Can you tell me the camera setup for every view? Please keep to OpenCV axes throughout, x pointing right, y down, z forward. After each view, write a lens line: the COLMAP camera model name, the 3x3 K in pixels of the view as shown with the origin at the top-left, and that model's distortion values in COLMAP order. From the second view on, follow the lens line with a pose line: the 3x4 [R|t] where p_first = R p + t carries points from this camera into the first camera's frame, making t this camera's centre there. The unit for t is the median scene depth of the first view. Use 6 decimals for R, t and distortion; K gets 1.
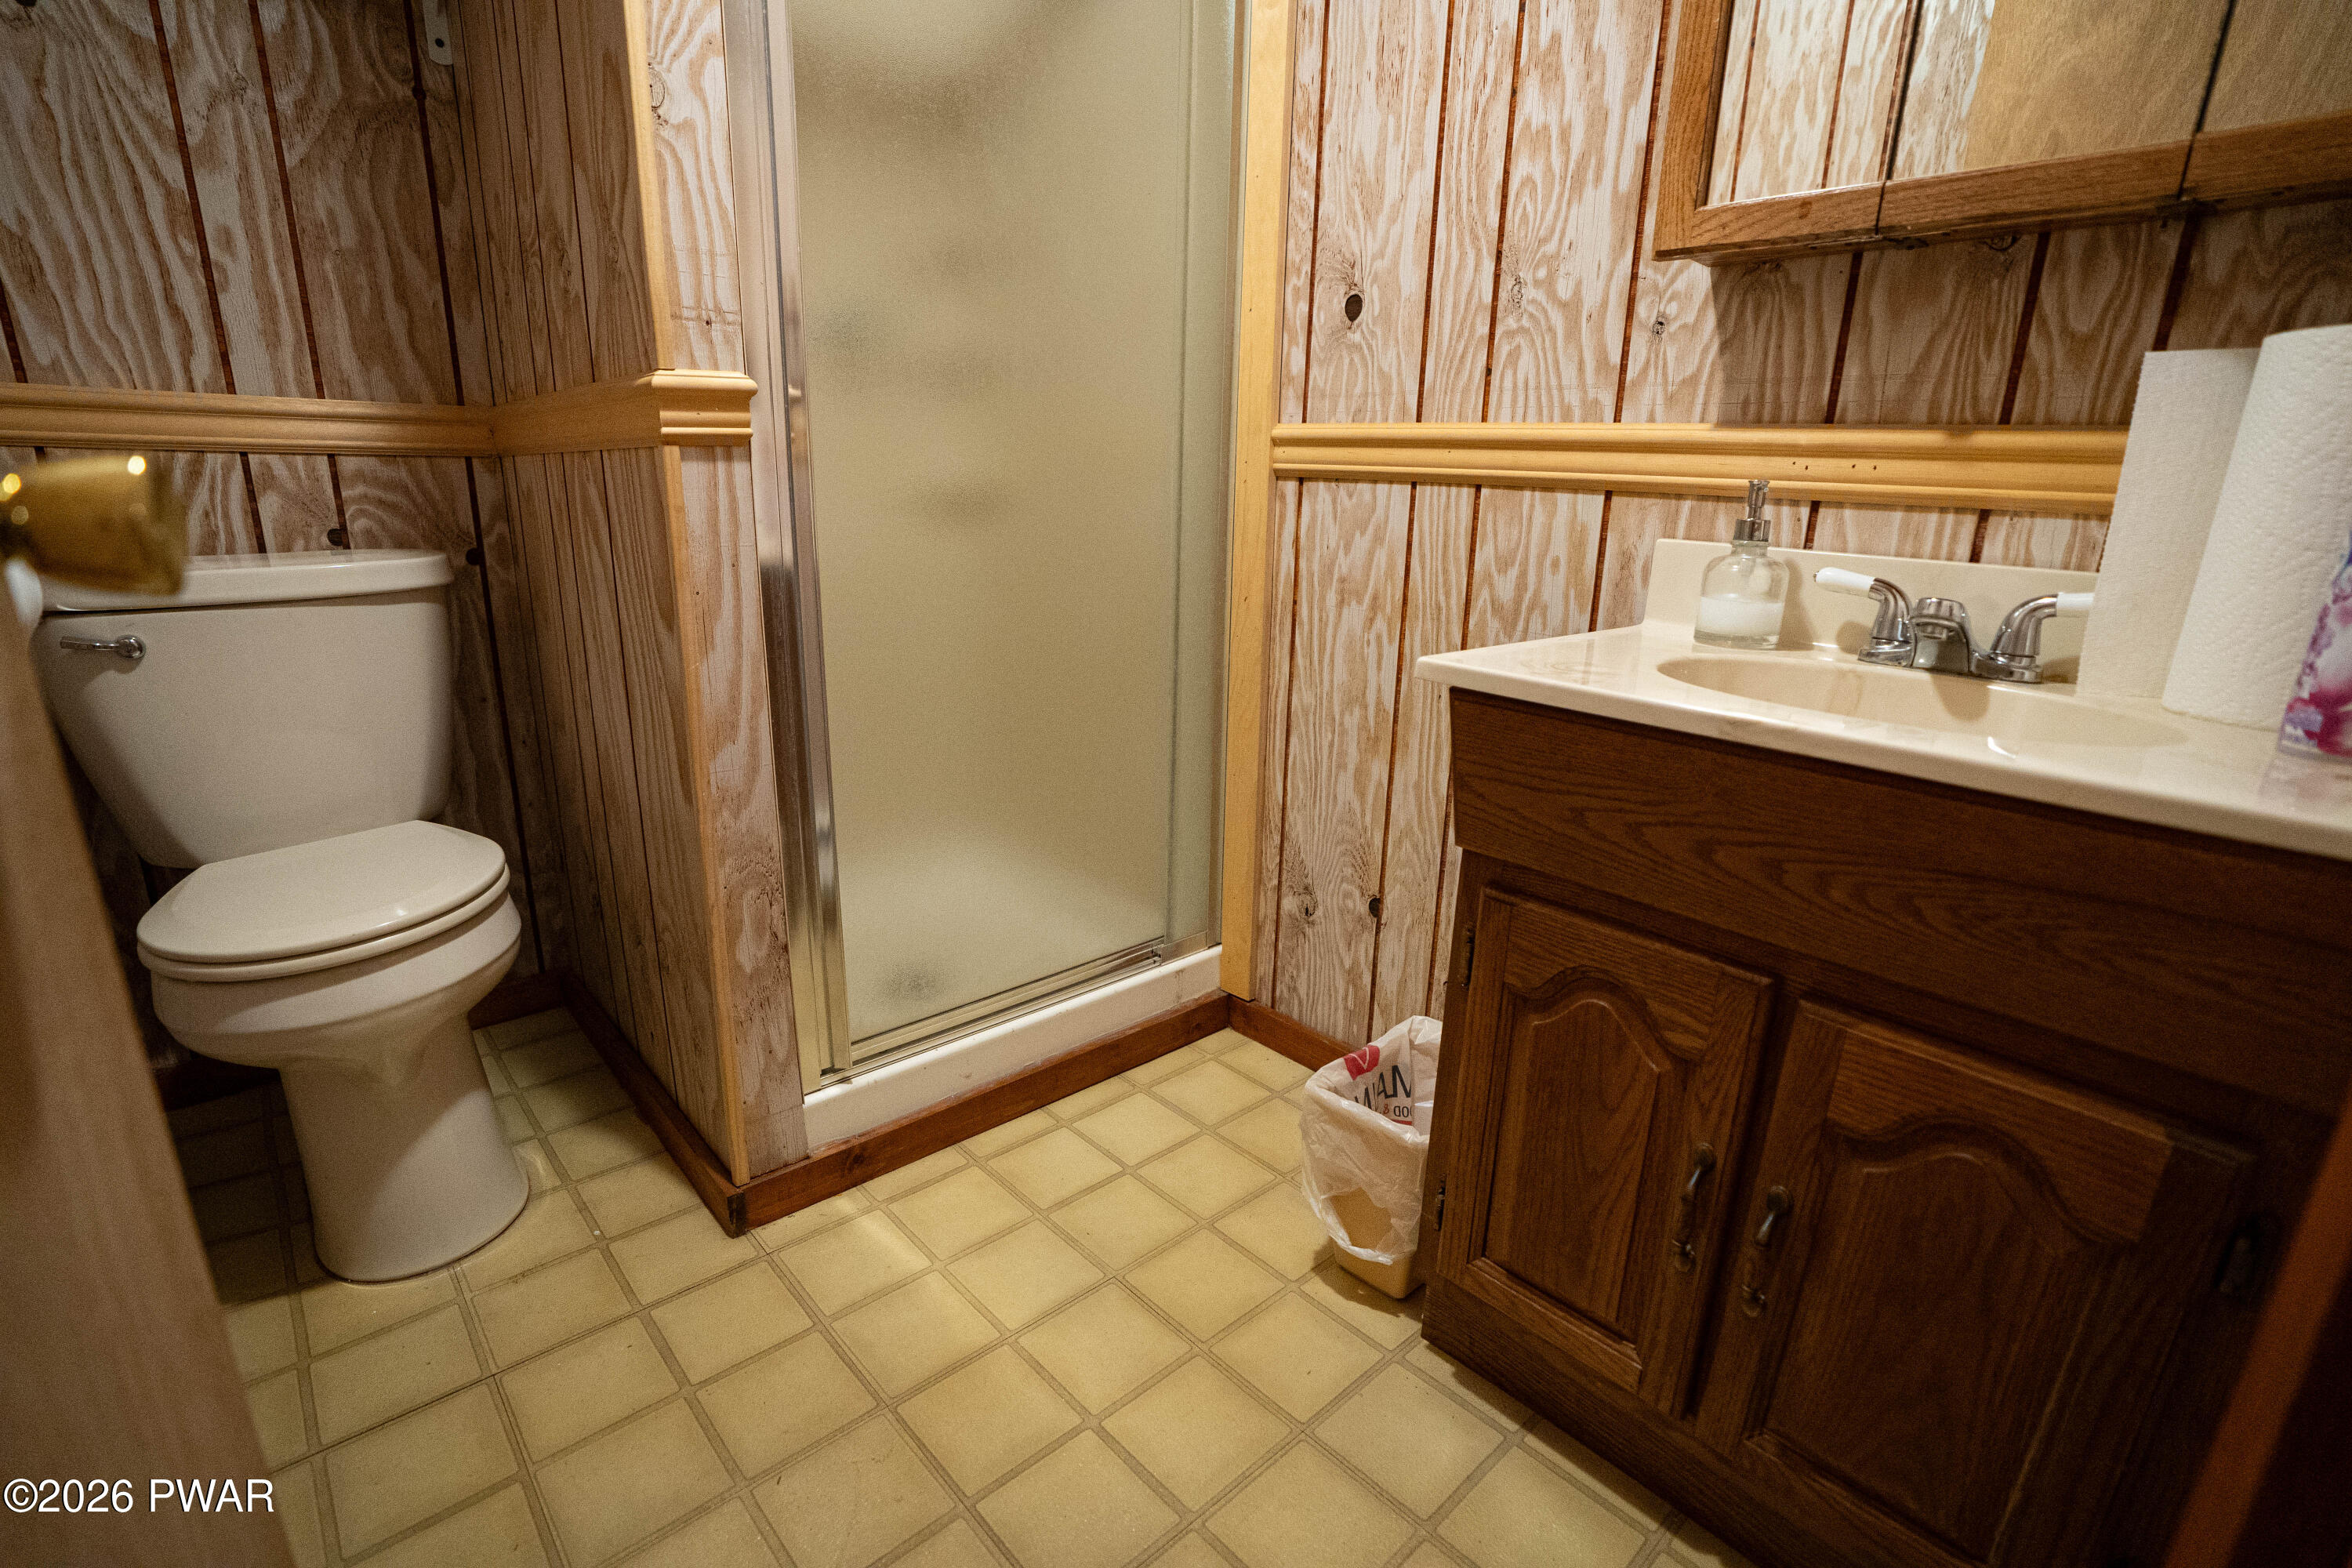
lens RADIAL K [[1087.6, 0, 1173.2], [0, 1087.6, 802.1], [0, 0, 1]] dist [-0.069910, 0.026566]
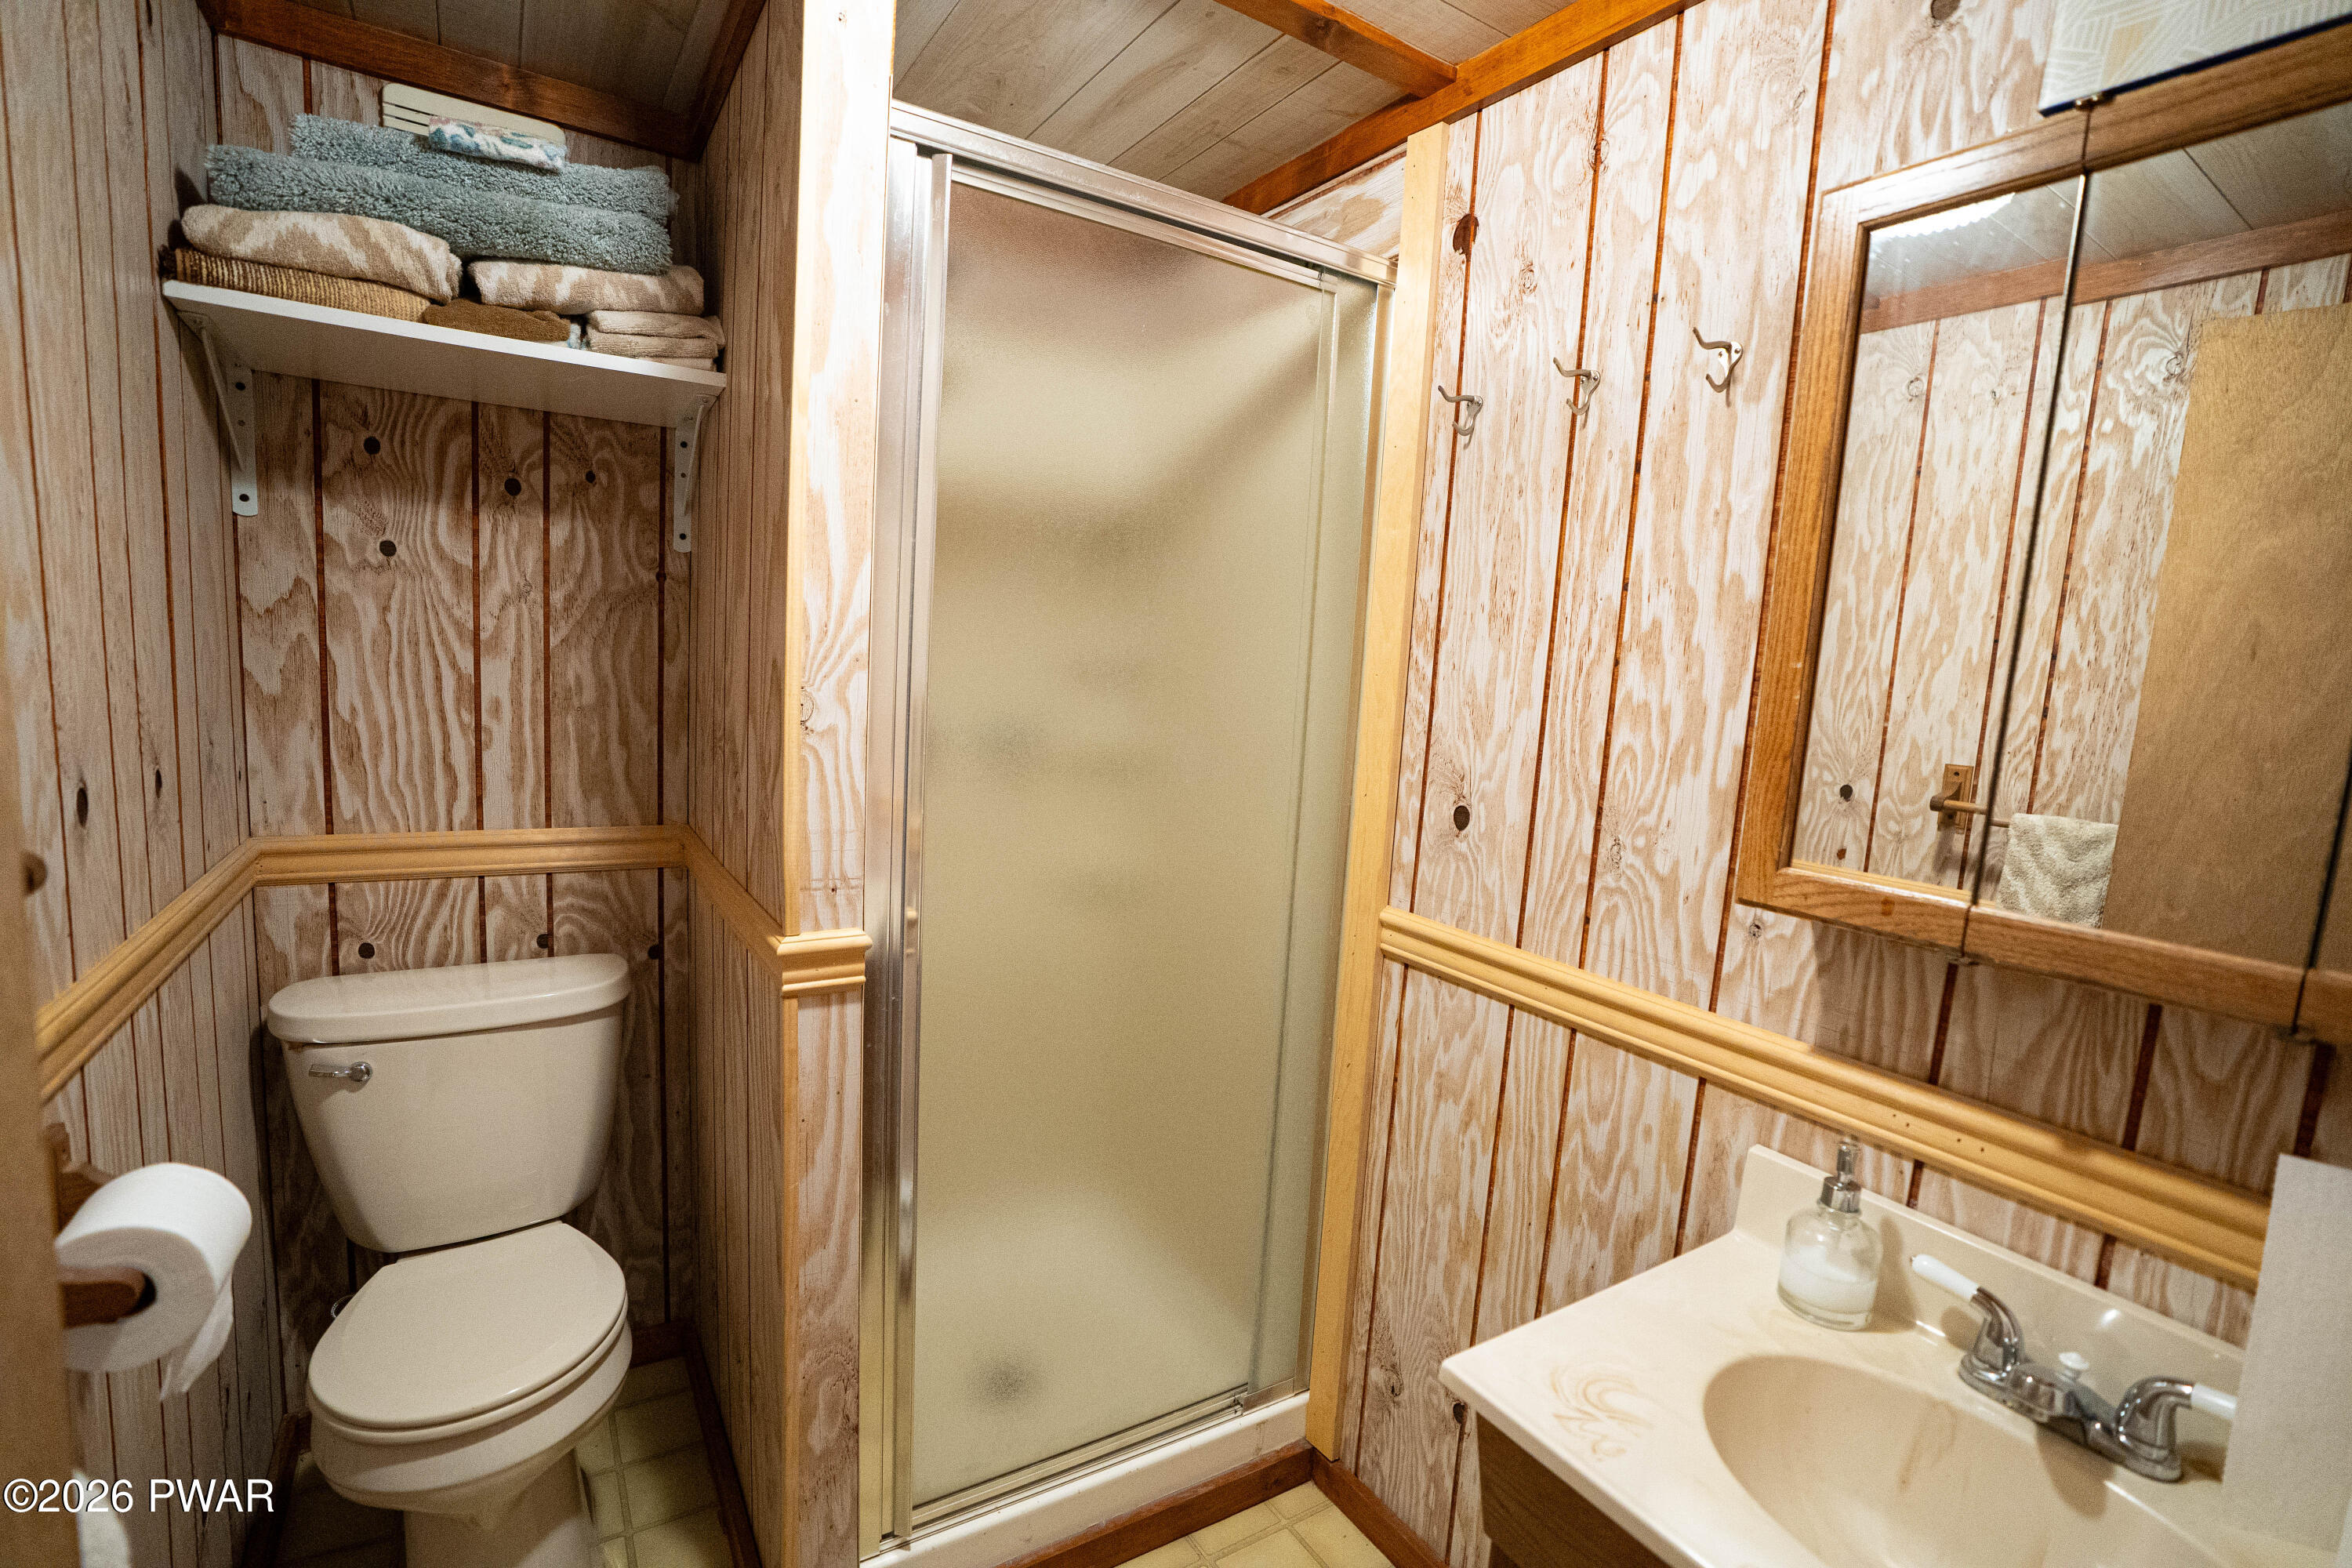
lens RADIAL K [[1087.6, 0, 1170.4], [0, 1087.6, 800.1], [0, 0, 1]] dist [-0.069910, 0.026566]
pose [[0.982123, 0.056306, -0.179625, 0.086074], [-0.084530, 0.984516, -0.153566, -0.315433], [0.168196, 0.166005, 0.971675, -0.048286]]
